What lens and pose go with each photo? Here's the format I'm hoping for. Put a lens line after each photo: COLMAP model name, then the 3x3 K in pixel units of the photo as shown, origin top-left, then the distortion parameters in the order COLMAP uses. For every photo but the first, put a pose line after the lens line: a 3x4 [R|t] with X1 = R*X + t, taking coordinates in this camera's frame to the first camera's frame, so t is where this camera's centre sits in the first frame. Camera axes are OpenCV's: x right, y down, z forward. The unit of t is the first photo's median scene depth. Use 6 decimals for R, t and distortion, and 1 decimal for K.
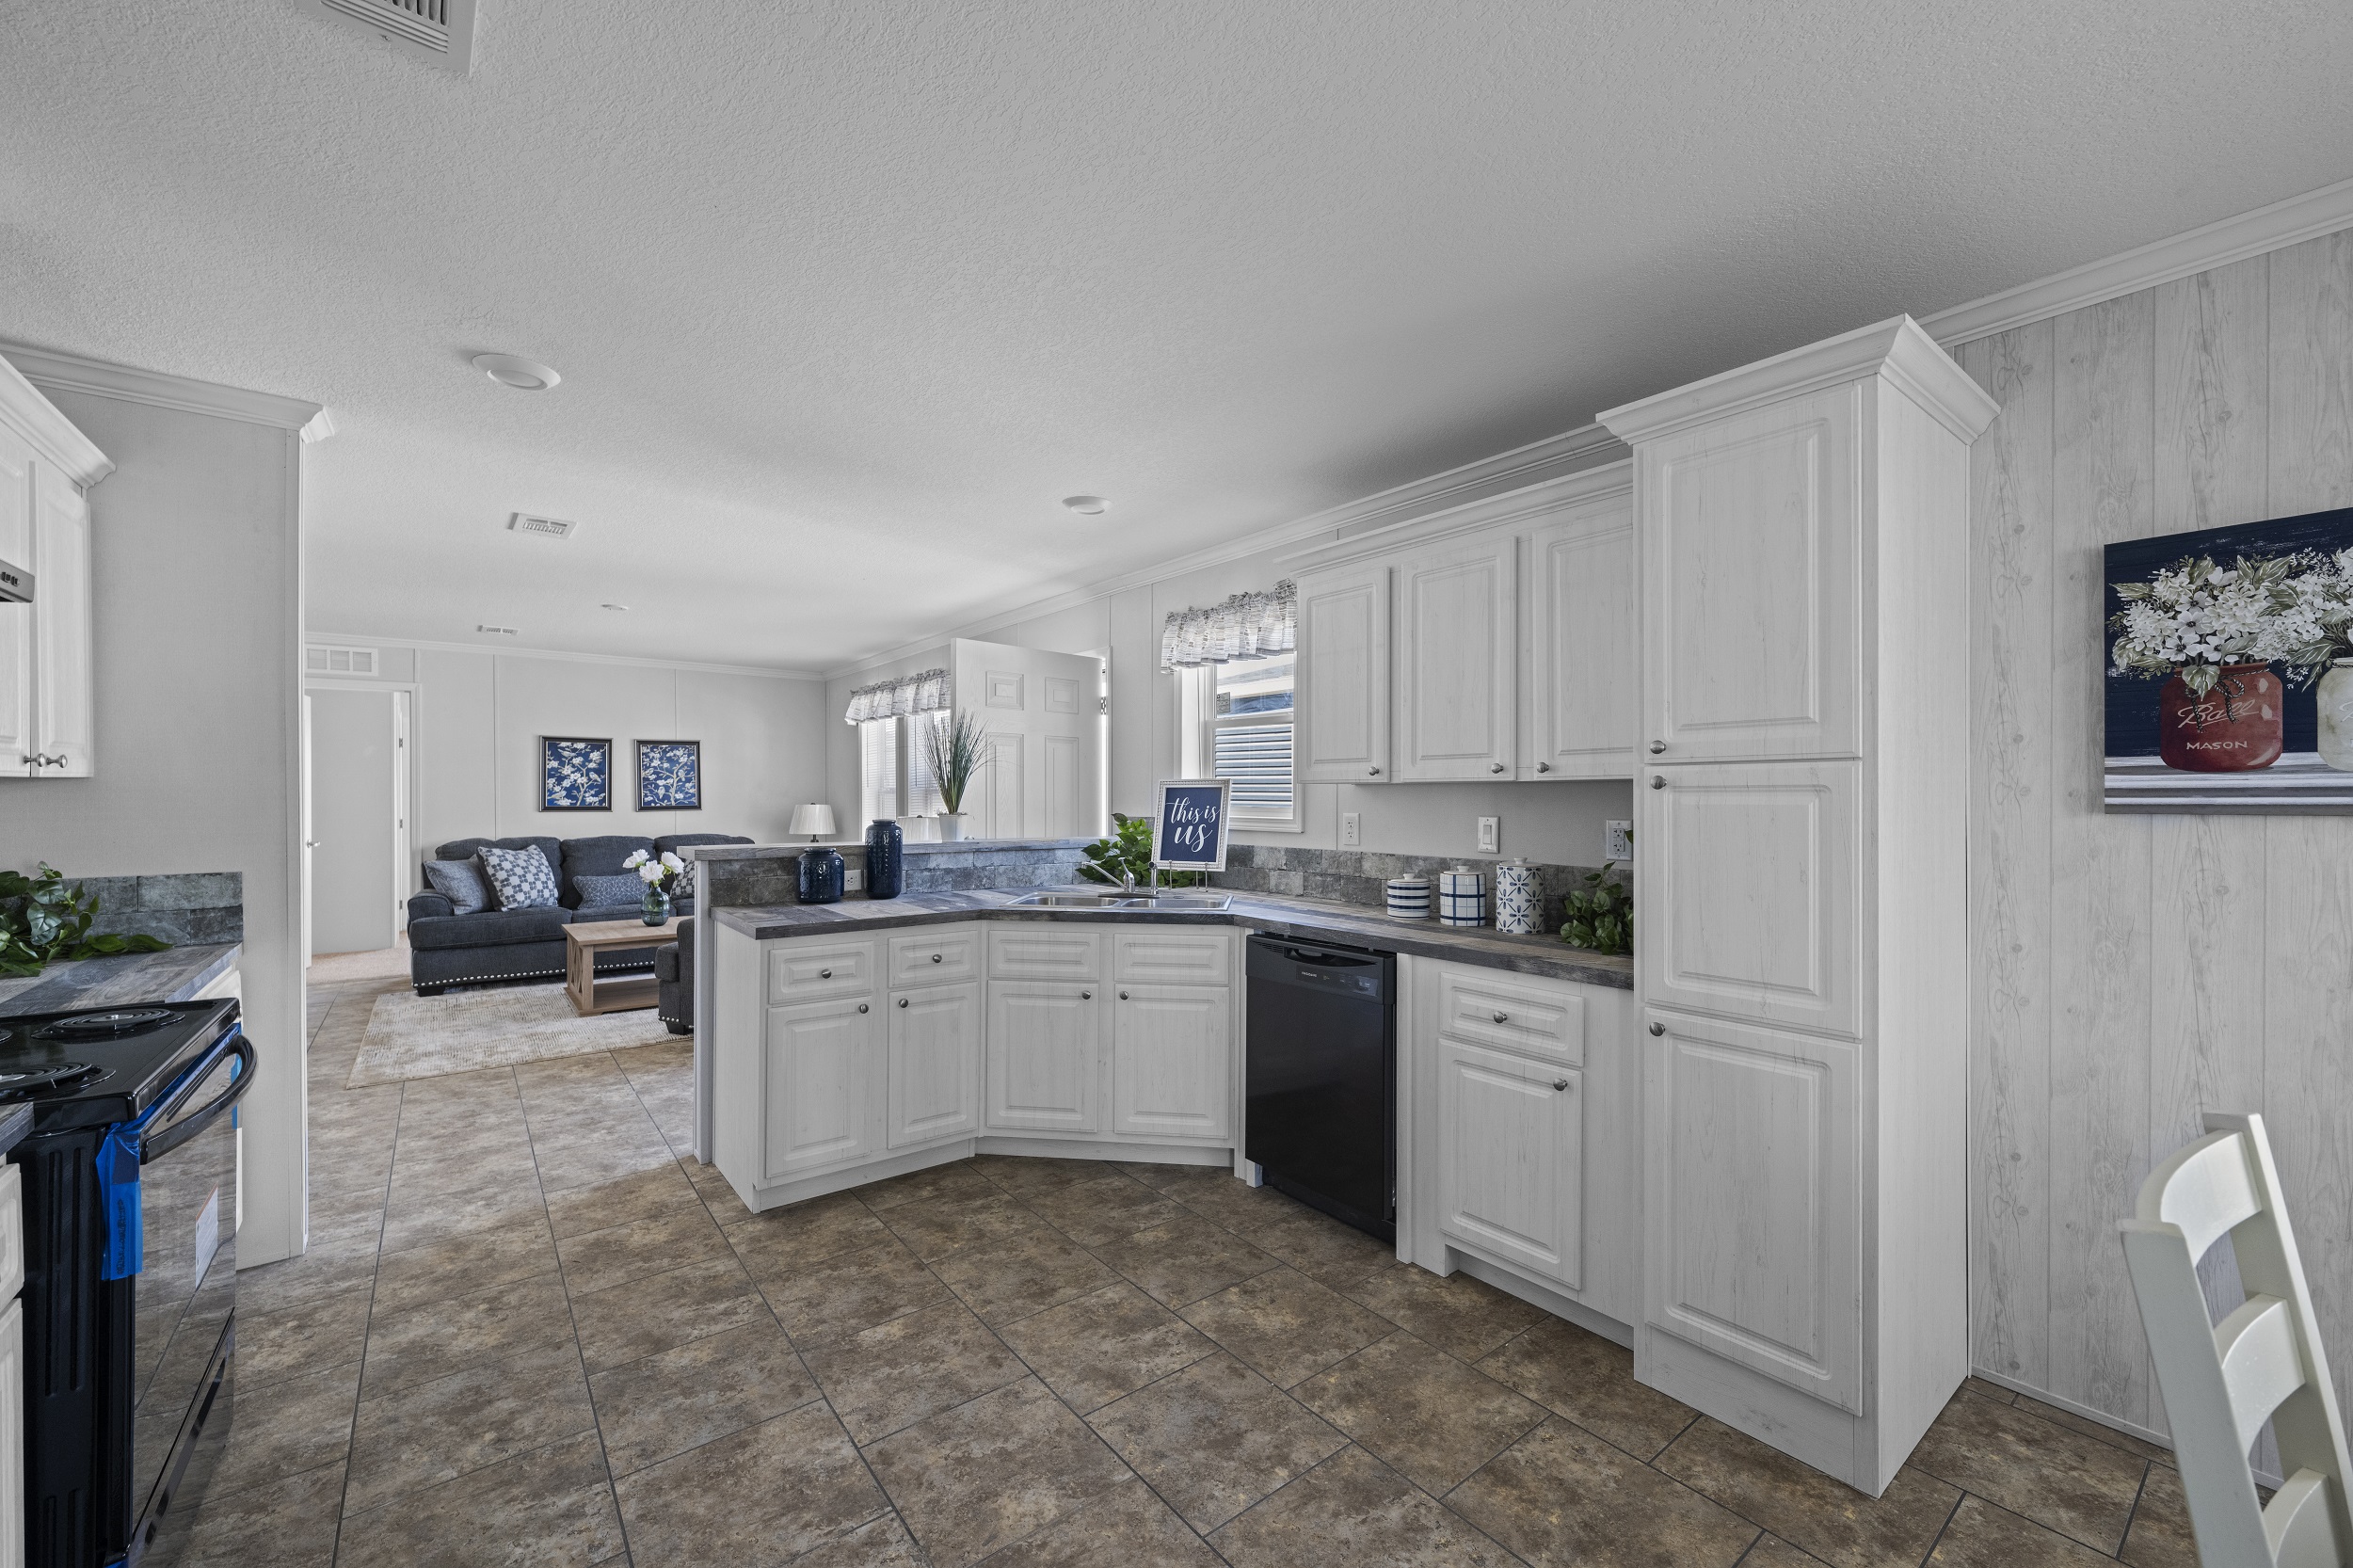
lens RADIAL K [[932.7, 0, 1167.4], [0, 932.7, 801.0], [0, 0, 1]] dist [0.000829, 0.000153]
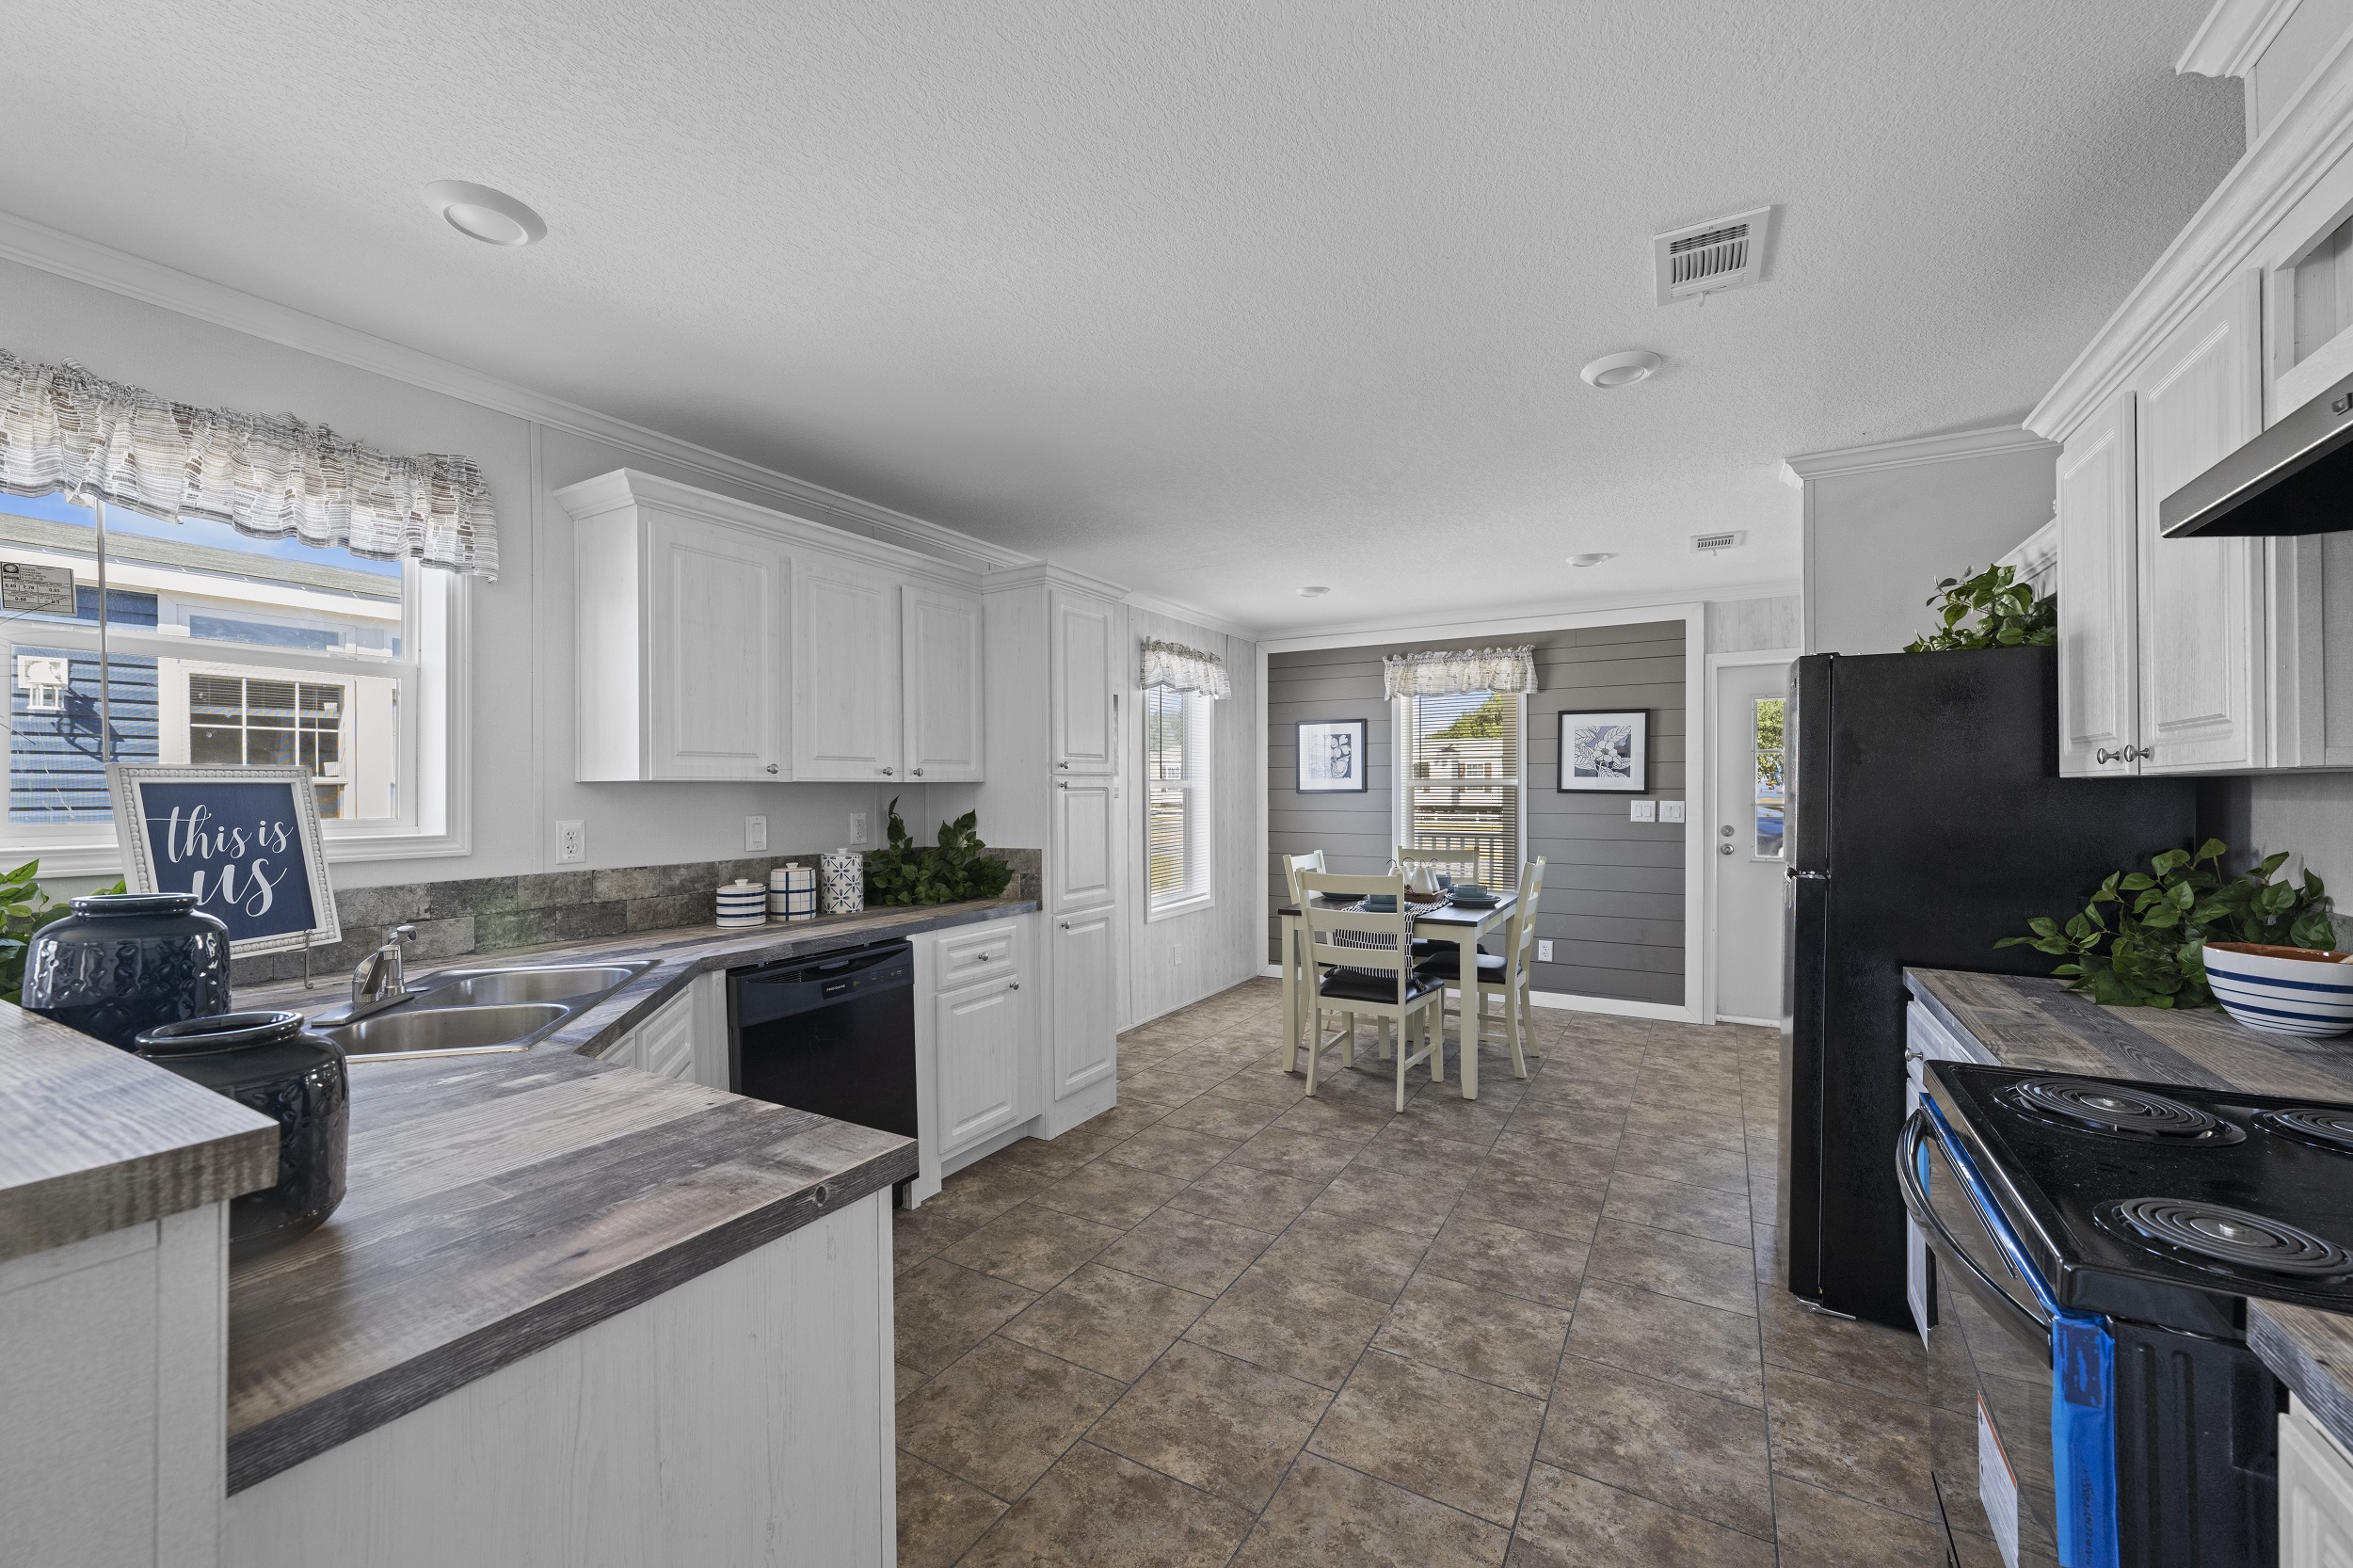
lens RADIAL K [[932.7, 0, 1170.9], [0, 932.7, 788.0], [0, 0, 1]] dist [0.000829, 0.000153]
pose [[-0.370418, 0.002423, 0.928862, -0.732064], [0.011370, 0.999934, 0.001926, -0.009458], [-0.928796, 0.011274, -0.370421, 0.906180]]
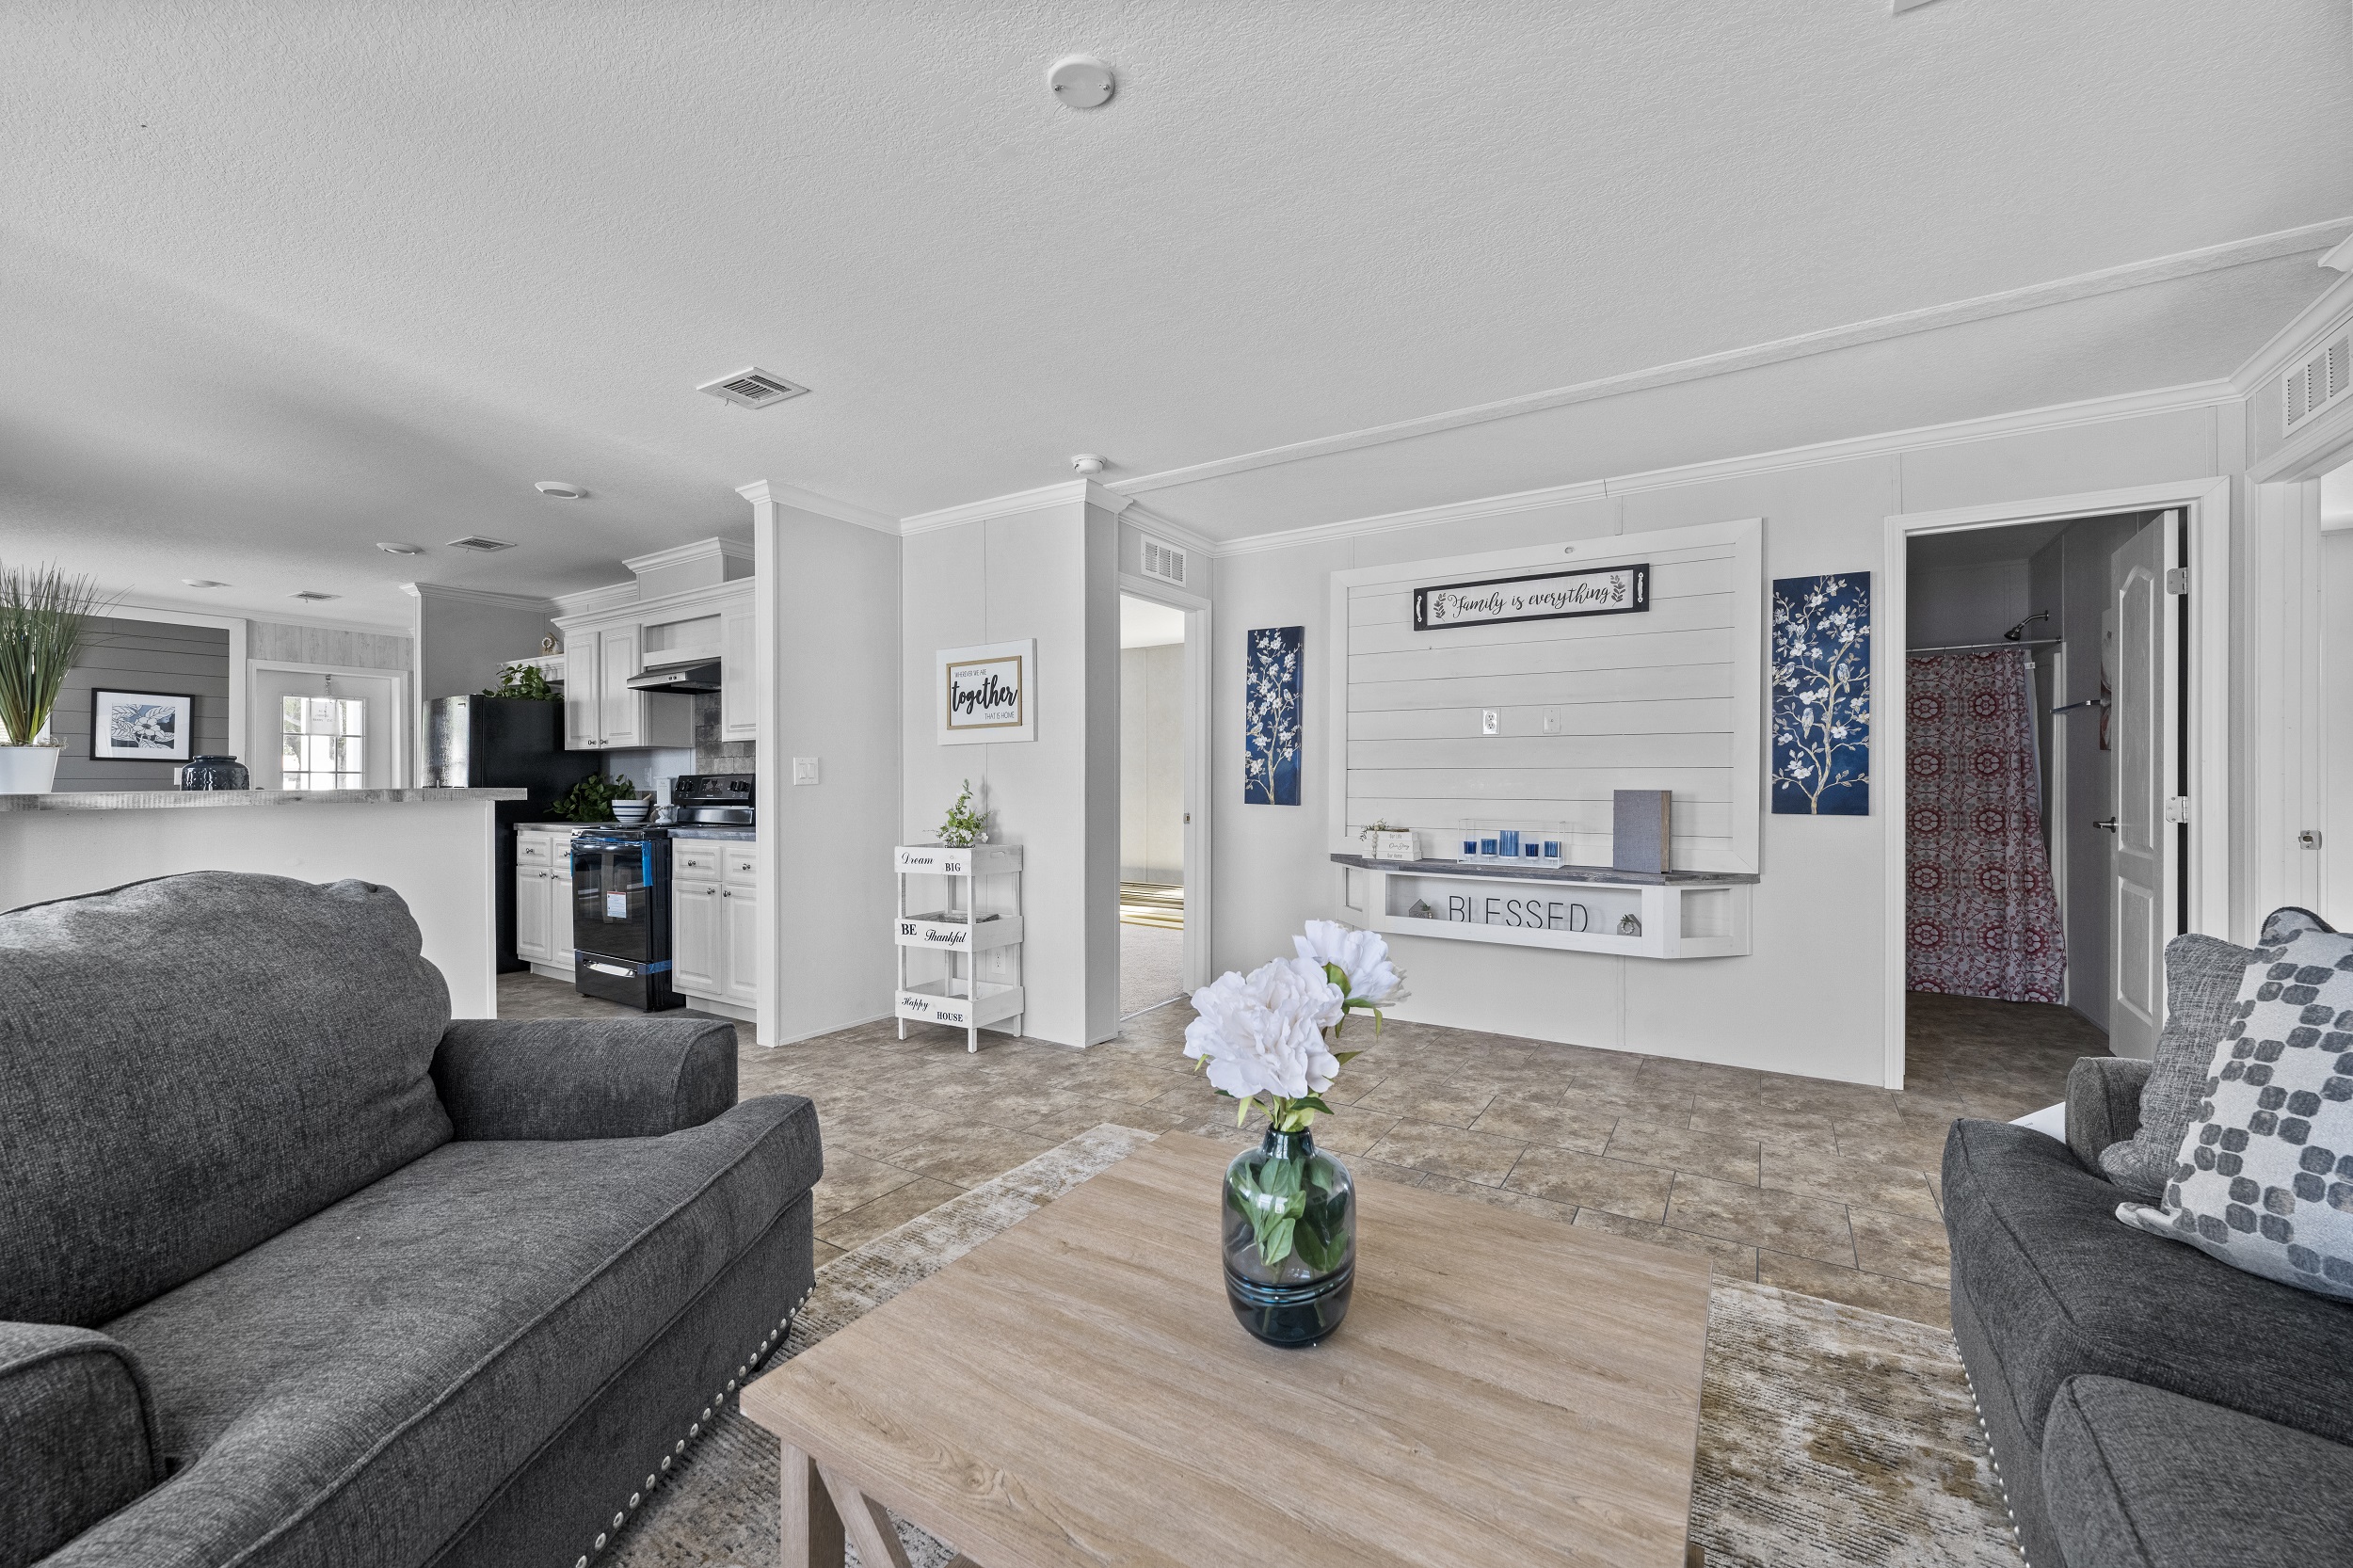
lens RADIAL K [[932.7, 0, 1168.3], [0, 932.7, 782.4], [0, 0, 1]] dist [0.000829, 0.000153]
pose [[-0.942387, 0.001394, -0.334522, -0.855893], [-0.001327, 0.999968, 0.007906, 0.037638], [0.334522, 0.007894, -0.942355, 2.165889]]
